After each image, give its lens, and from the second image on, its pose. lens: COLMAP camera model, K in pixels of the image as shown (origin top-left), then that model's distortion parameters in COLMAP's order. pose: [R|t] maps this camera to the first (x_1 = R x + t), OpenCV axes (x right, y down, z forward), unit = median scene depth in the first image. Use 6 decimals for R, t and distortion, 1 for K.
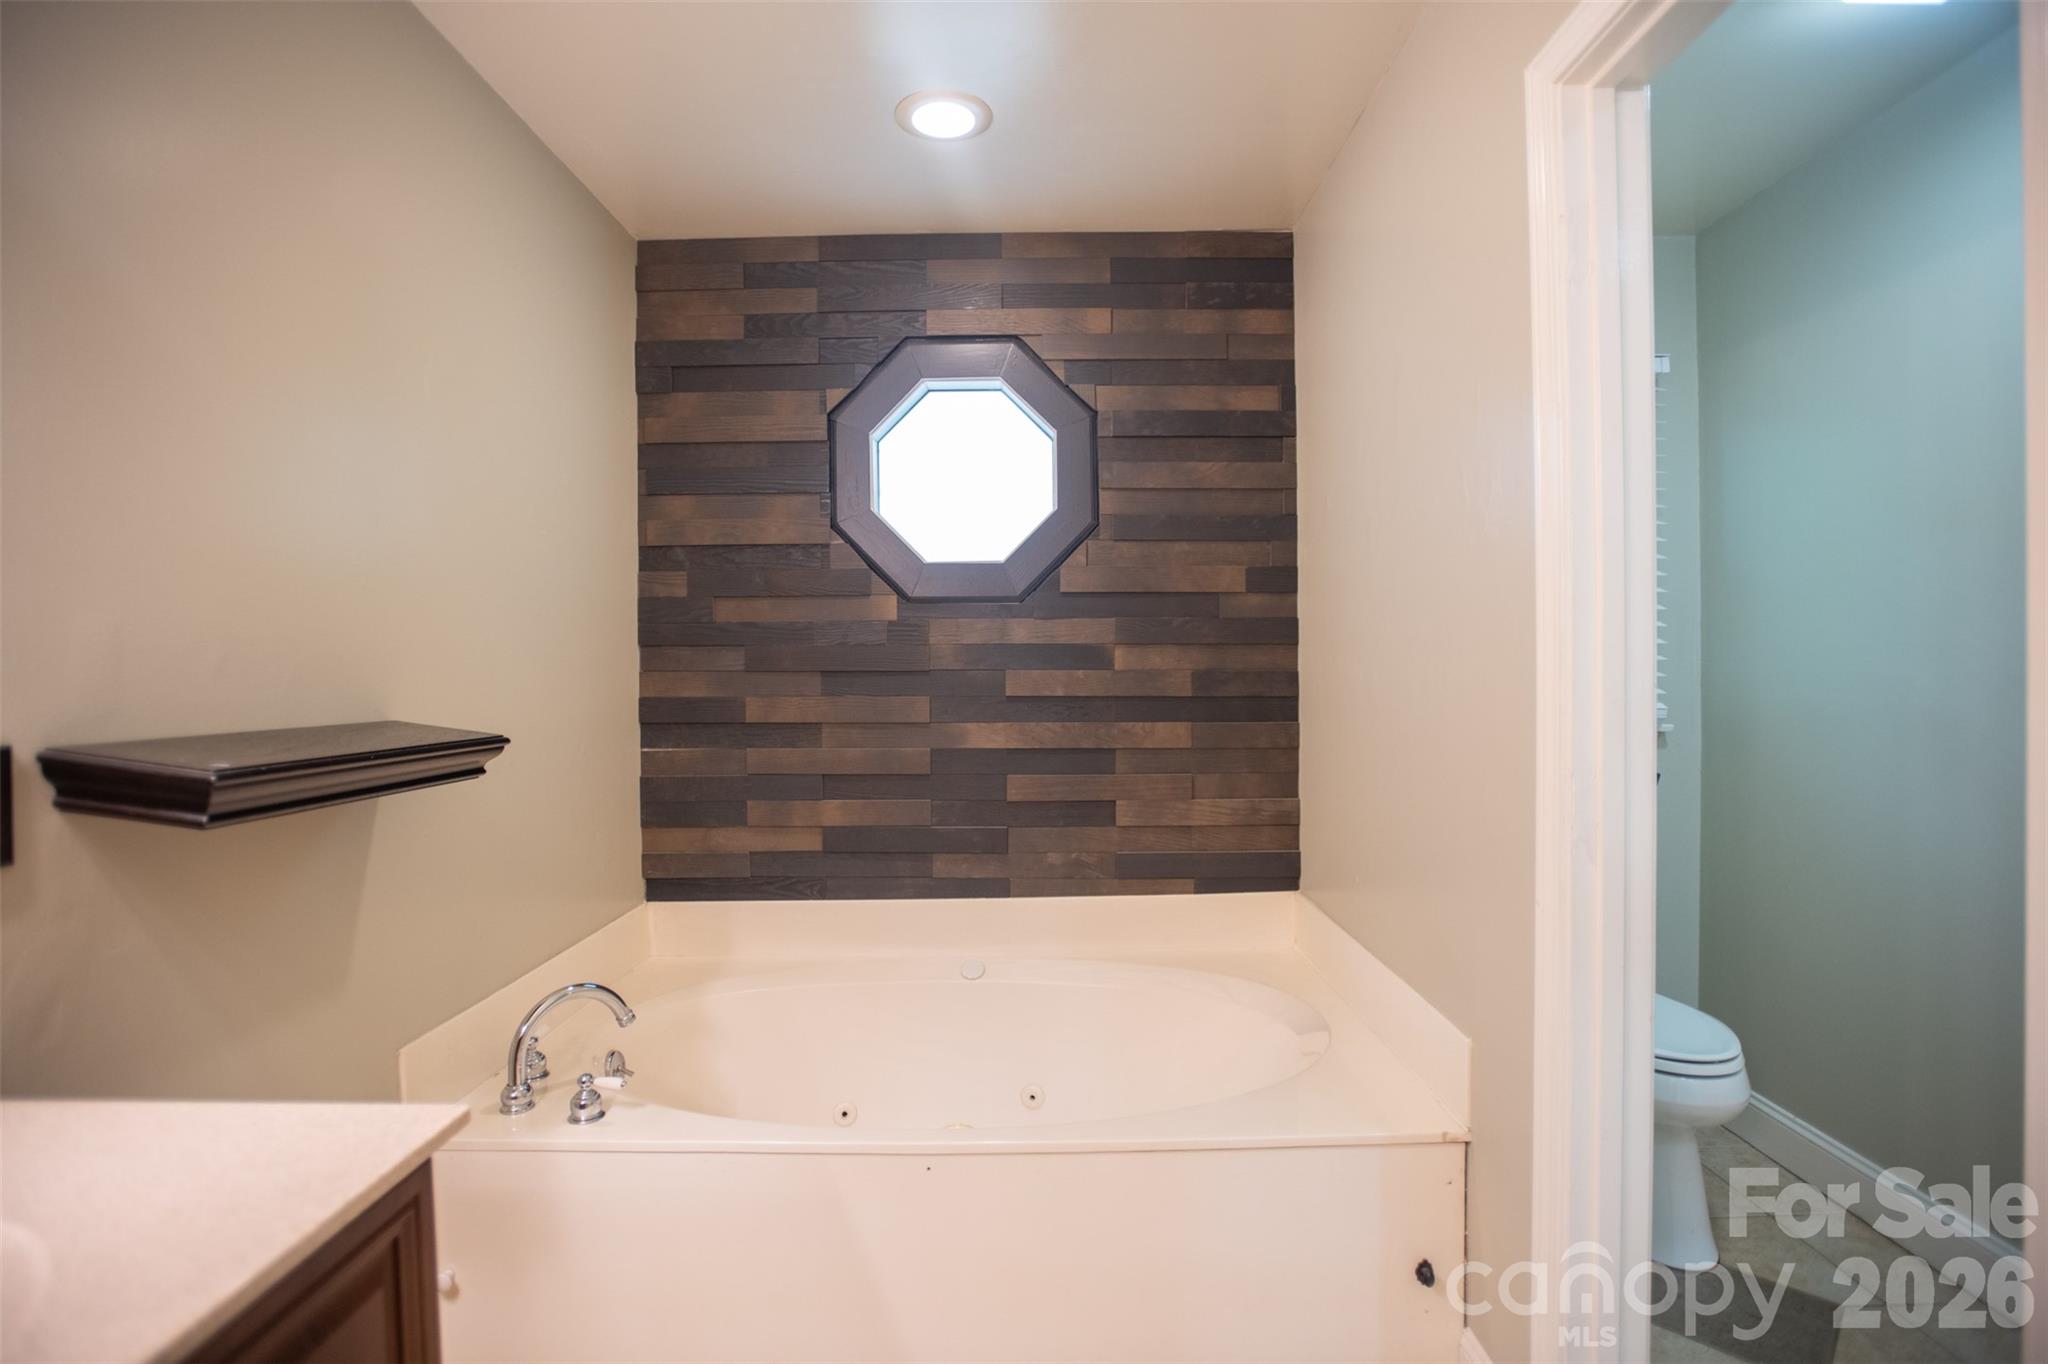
lens RADIAL K [[976.1, 0, 1033.1], [0, 976.1, 678.1], [0, 0, 1]] dist [-0.042027, 0.002079]
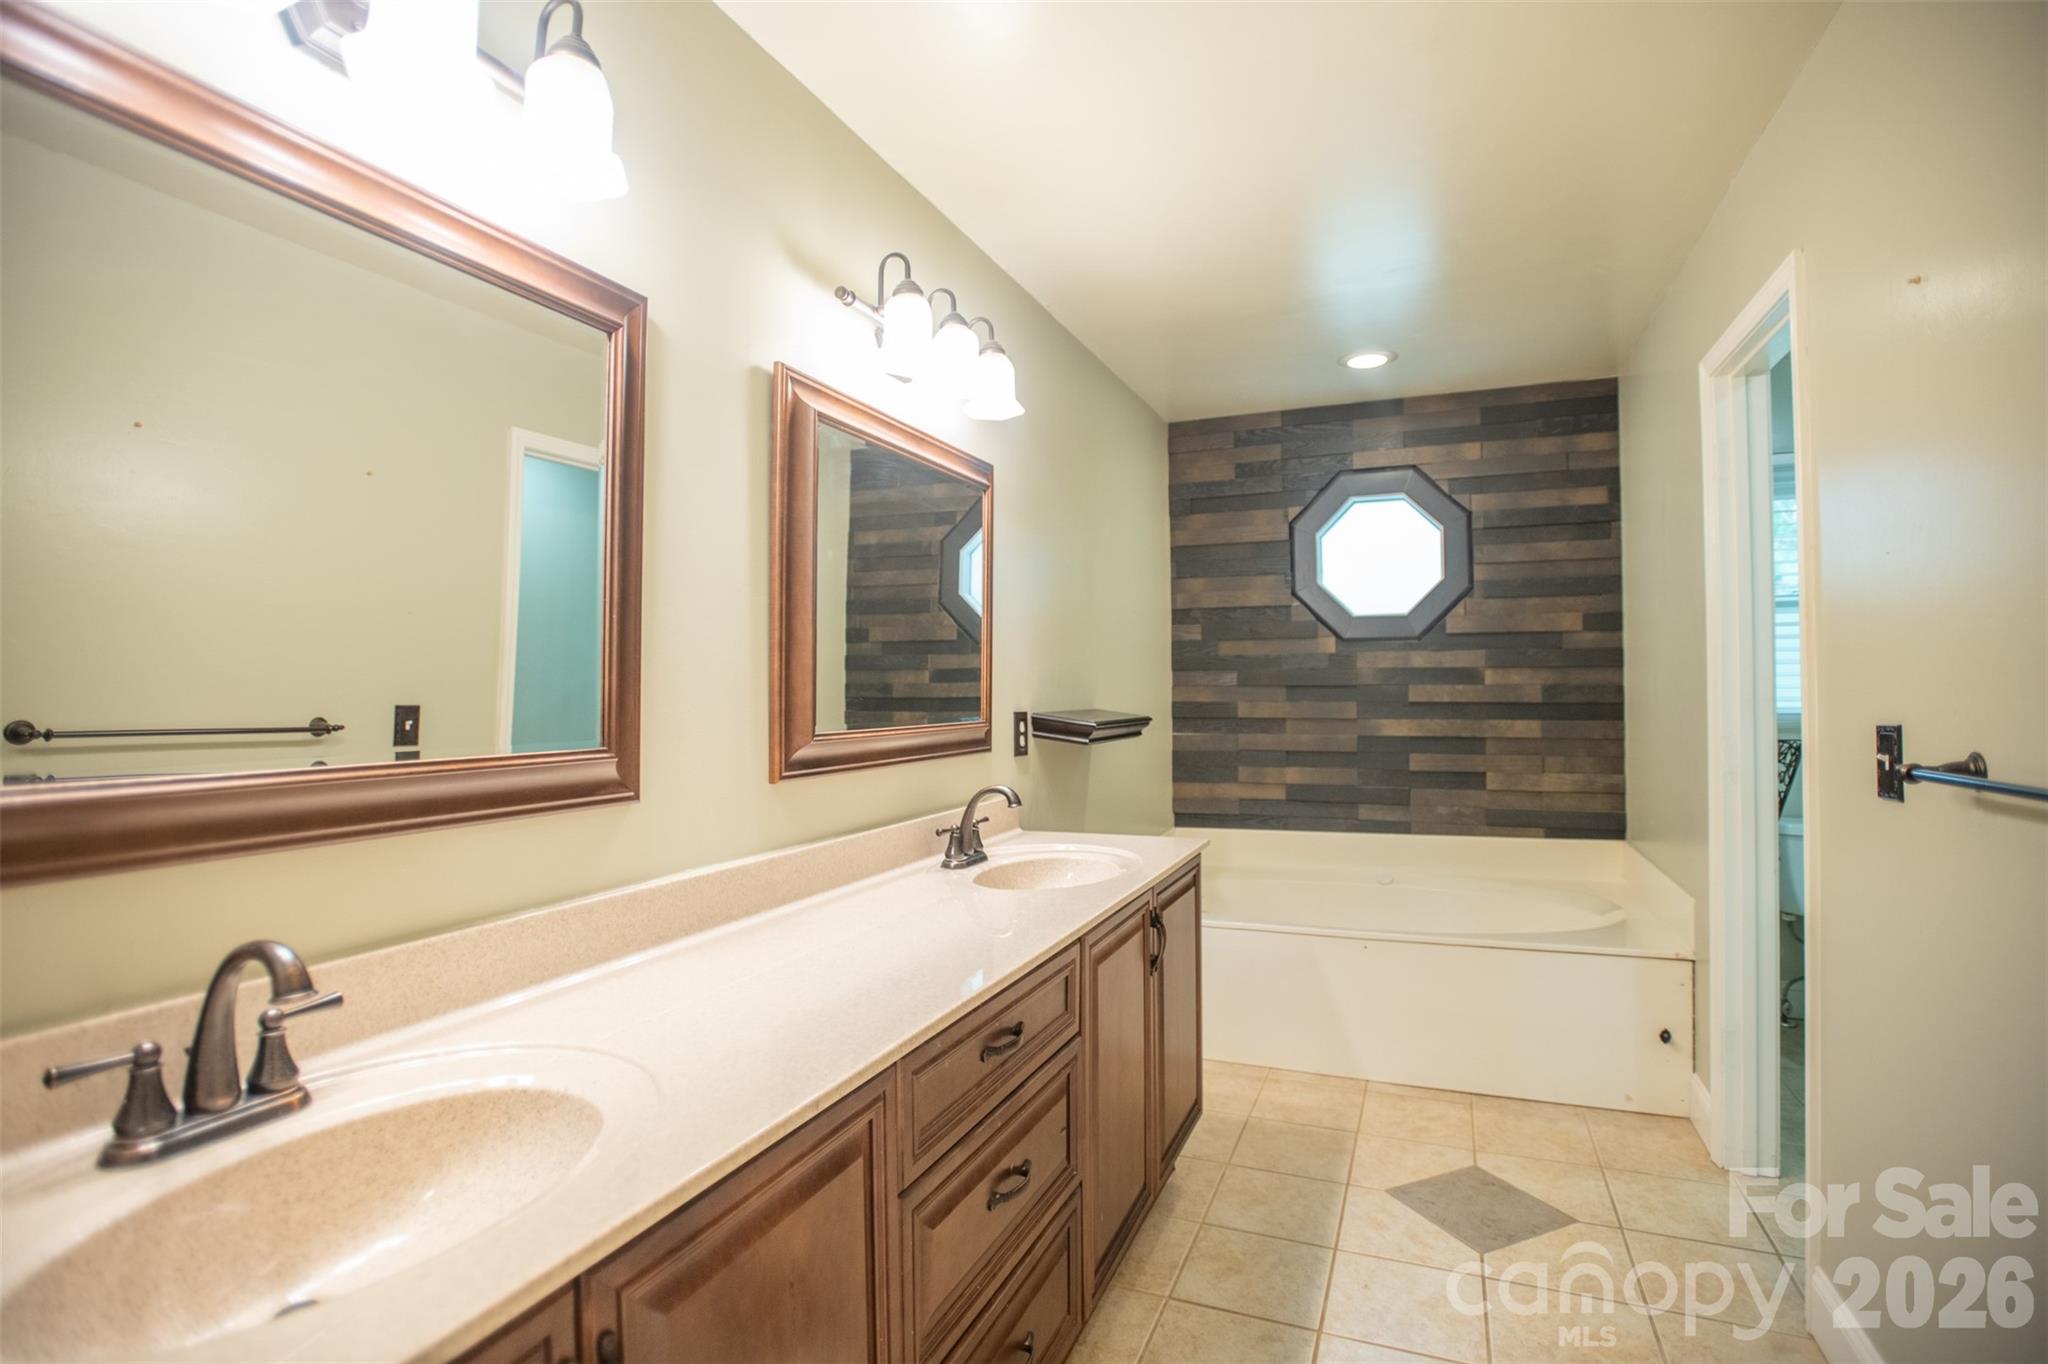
lens RADIAL K [[976.1, 0, 1048.8], [0, 976.1, 677.6], [0, 0, 1]] dist [-0.042027, 0.002079]
pose [[0.929314, -0.003049, -0.369278, 0.009993], [-0.003068, 0.999868, -0.015978, 0.006460], [0.369278, 0.015982, 0.929182, -0.617330]]
